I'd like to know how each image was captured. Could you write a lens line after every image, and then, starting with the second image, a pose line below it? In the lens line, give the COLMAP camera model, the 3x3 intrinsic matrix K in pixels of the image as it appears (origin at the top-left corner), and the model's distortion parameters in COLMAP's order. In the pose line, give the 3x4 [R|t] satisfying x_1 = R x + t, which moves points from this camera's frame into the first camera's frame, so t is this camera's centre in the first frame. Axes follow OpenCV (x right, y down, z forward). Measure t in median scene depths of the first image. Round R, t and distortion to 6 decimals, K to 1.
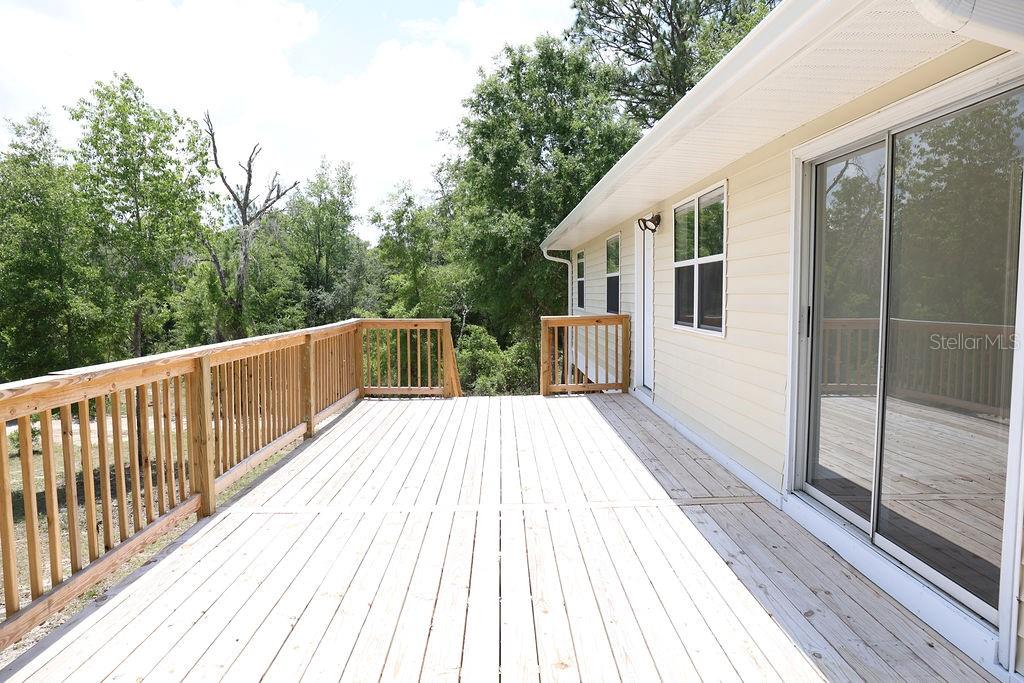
lens RADIAL K [[701.4, 0, 519.1], [0, 701.4, 338.3], [0, 0, 1]] dist [-0.107580, 0.084908]
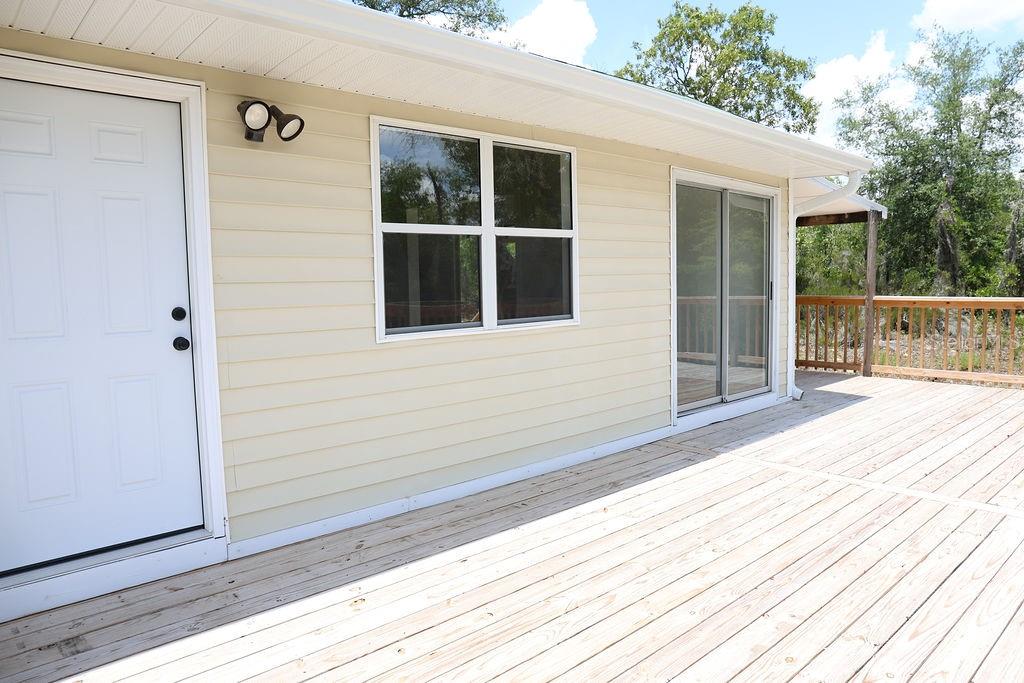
lens RADIAL K [[701.4, 0, 519.1], [0, 701.4, 338.3], [0, 0, 1]] dist [-0.107580, 0.084908]
pose [[-0.661738, -0.053514, 0.747823, -0.177387], [0.066599, 0.989311, 0.129728, -0.055690], [-0.746772, 0.135650, -0.651100, 0.868254]]
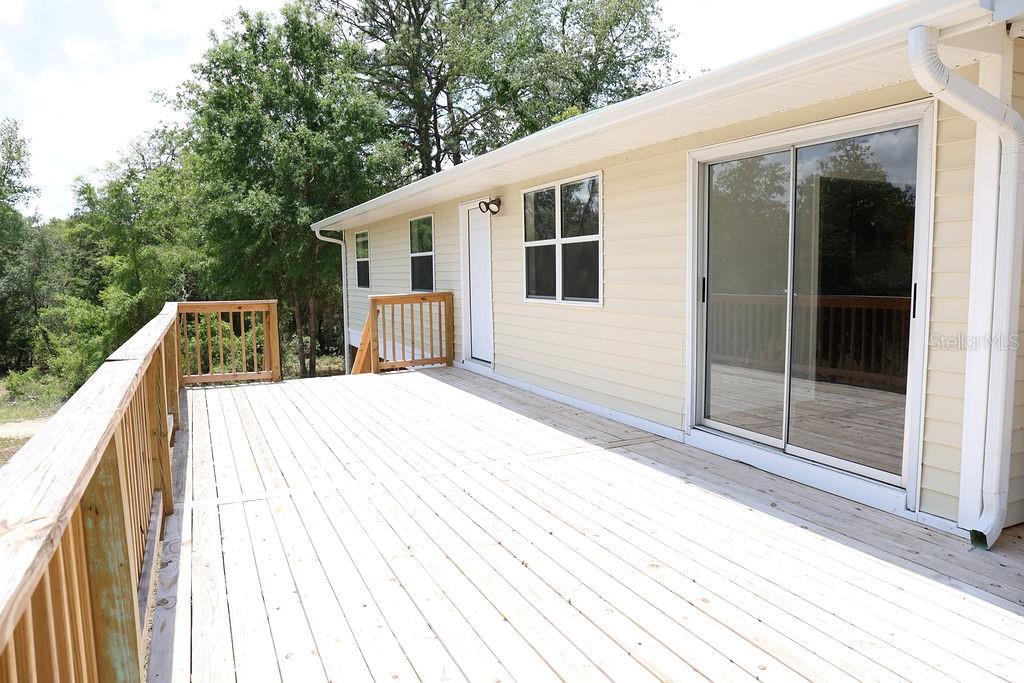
lens RADIAL K [[701.4, 0, 519.1], [0, 701.4, 338.3], [0, 0, 1]] dist [-0.107580, 0.084908]
pose [[0.915089, -0.044796, 0.400756, -0.159689], [0.033932, 0.998840, 0.034169, 0.003516], [-0.401822, -0.017669, 0.915548, -0.009849]]
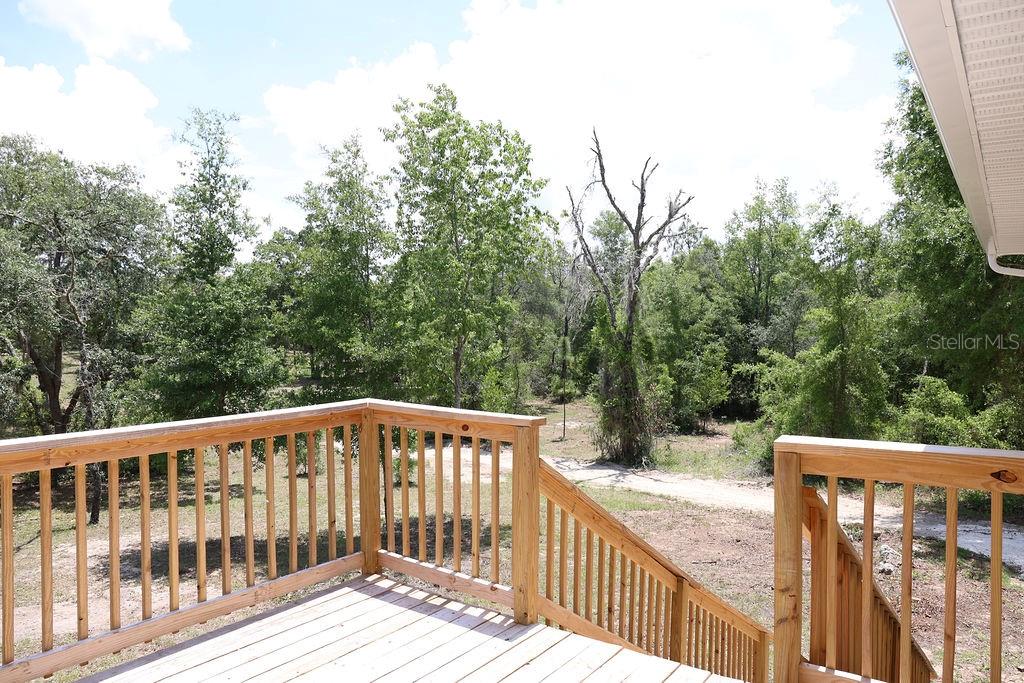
lens RADIAL K [[701.4, 0, 519.1], [0, 701.4, 338.3], [0, 0, 1]] dist [-0.107580, 0.084908]
pose [[0.788248, 0.018070, -0.615092, 0.113005], [-0.047038, 0.998414, -0.030949, -0.052901], [0.613557, 0.053328, 0.787847, 0.626855]]
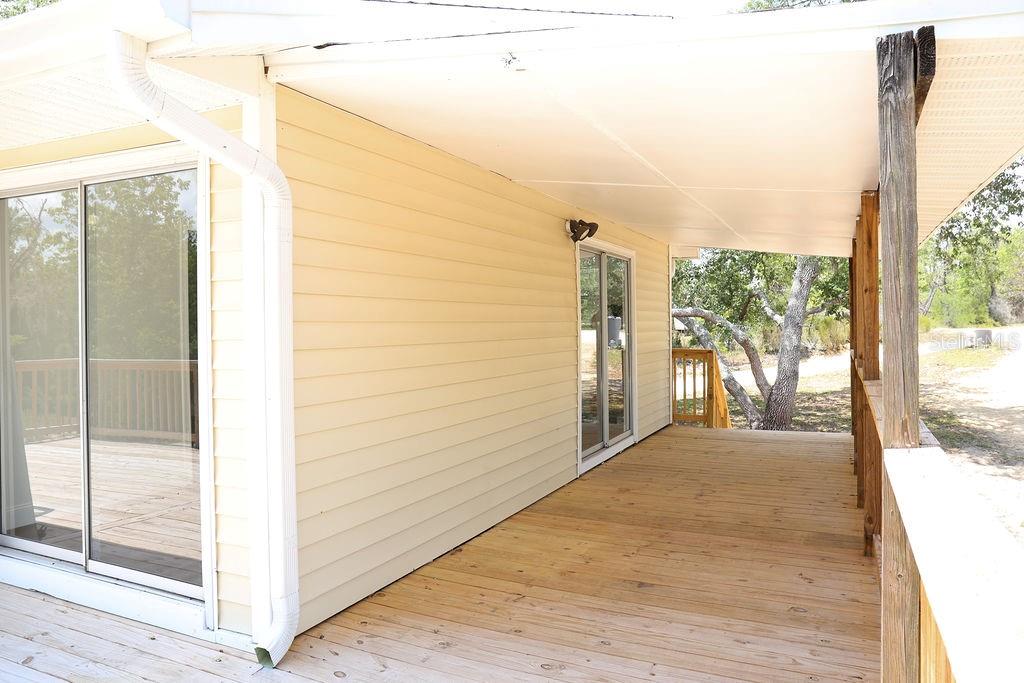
lens RADIAL K [[701.4, 0, 519.1], [0, 701.4, 338.3], [0, 0, 1]] dist [-0.107580, 0.084908]
pose [[0.455341, -0.008272, 0.890279, -0.032548], [0.062139, 0.997814, -0.022510, 0.002757], [-0.888146, 0.065571, 0.454860, -0.026828]]
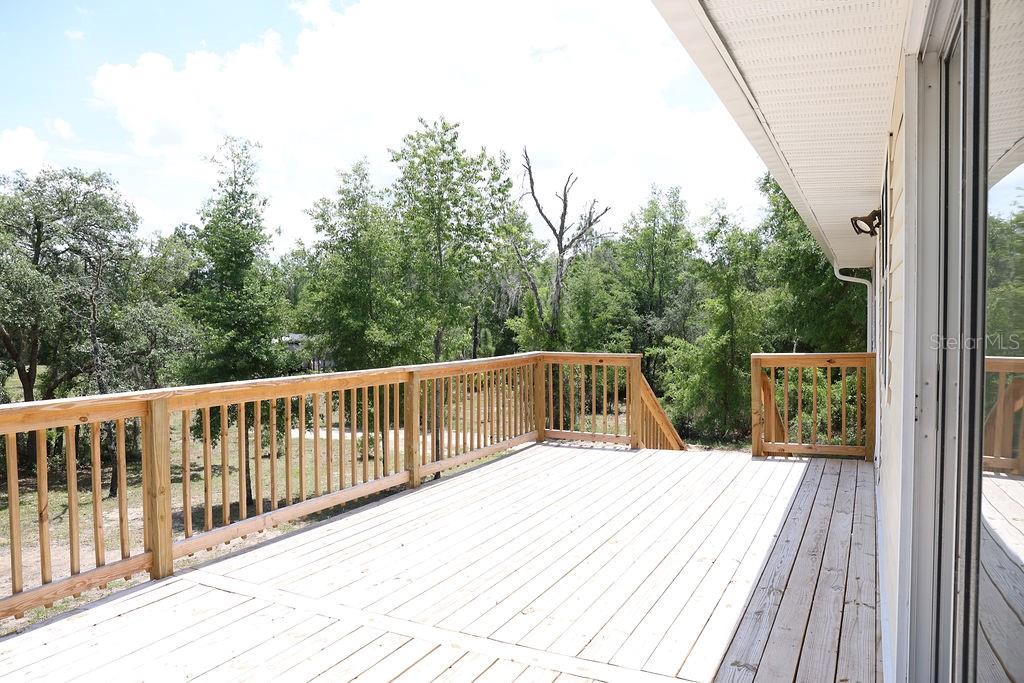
lens RADIAL K [[701.4, 0, 519.1], [0, 701.4, 338.3], [0, 0, 1]] dist [-0.107580, 0.084908]
pose [[0.876648, 0.011476, -0.480995, 0.157429], [-0.028650, 0.999187, -0.028376, -0.016902], [0.480278, 0.038657, 0.876264, 0.183648]]
